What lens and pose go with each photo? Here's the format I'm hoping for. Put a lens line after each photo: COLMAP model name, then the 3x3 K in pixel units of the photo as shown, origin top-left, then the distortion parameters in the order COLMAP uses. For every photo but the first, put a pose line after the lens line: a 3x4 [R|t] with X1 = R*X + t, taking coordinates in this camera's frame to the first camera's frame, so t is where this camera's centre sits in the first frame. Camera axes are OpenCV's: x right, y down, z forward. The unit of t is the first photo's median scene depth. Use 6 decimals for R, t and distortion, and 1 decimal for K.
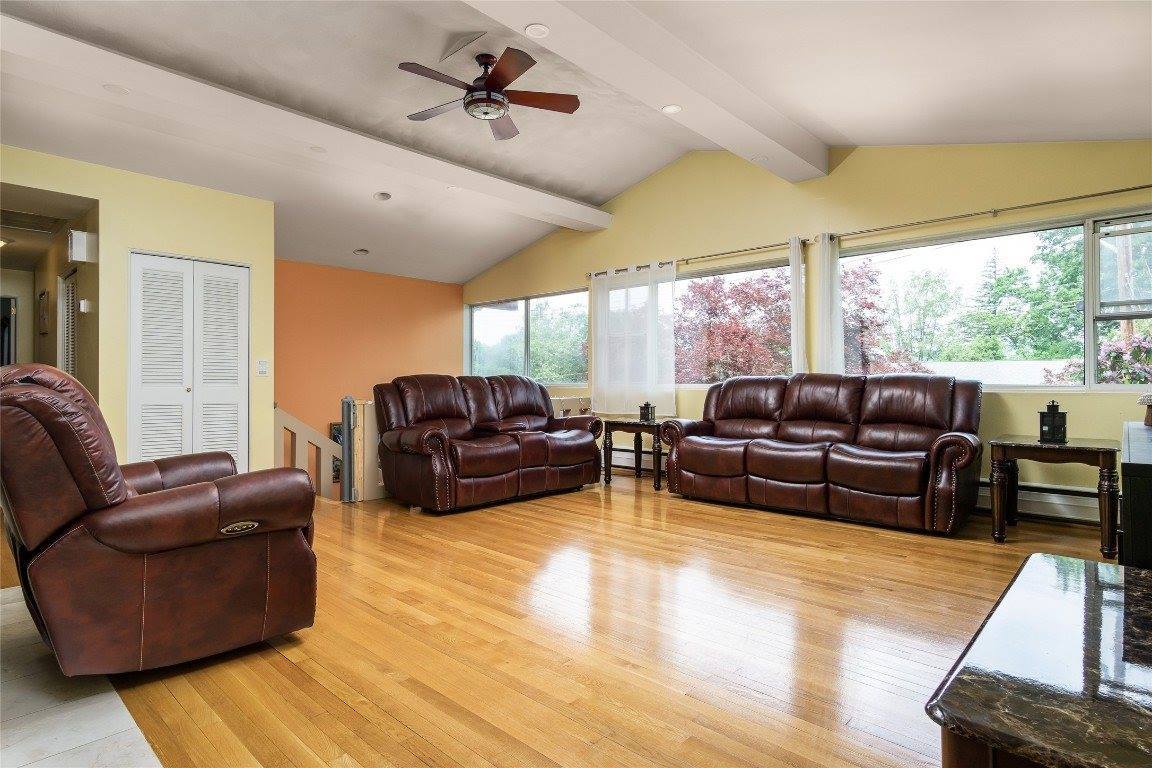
lens RADIAL K [[607.4, 0, 575.6], [0, 607.4, 386.1], [0, 0, 1]] dist [0.006156, 0.000867]
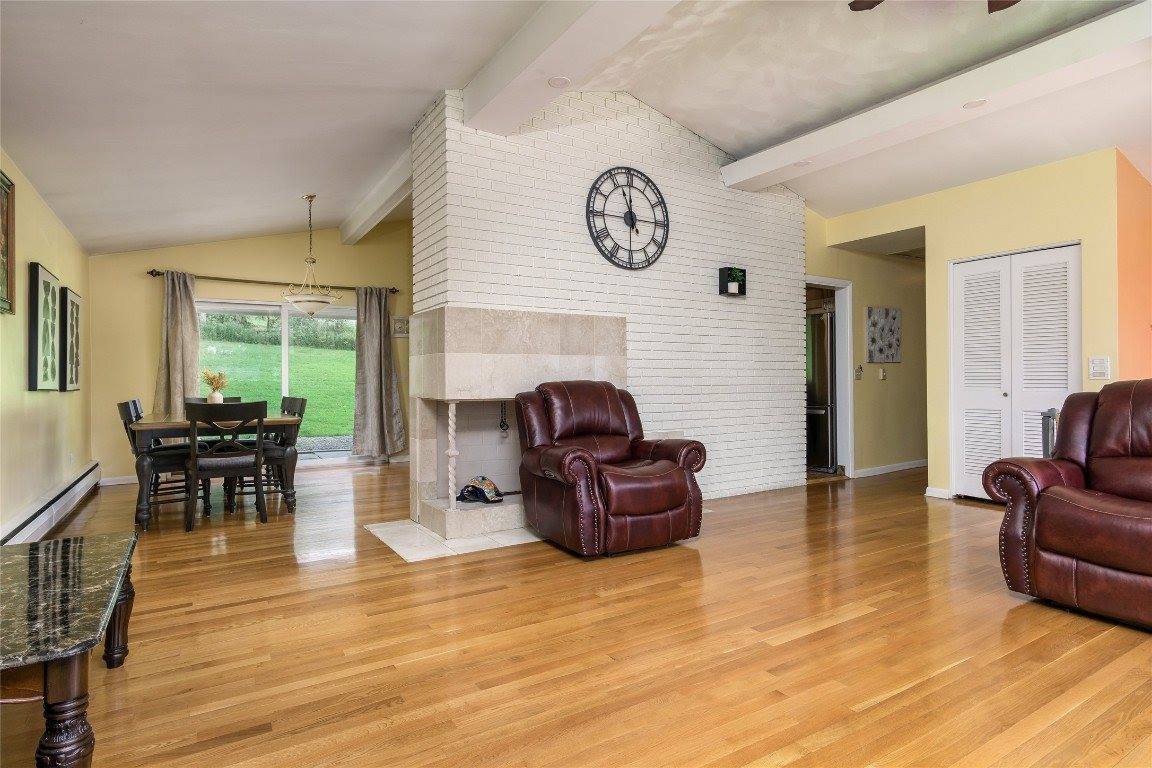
lens RADIAL K [[607.4, 0, 569.0], [0, 607.4, 381.9], [0, 0, 1]] dist [0.006156, 0.000867]
pose [[-0.269178, 0.004435, -0.963080, 0.430240], [0.001957, 0.999990, 0.004058, -0.017315], [0.963089, -0.000792, -0.269184, 0.579683]]
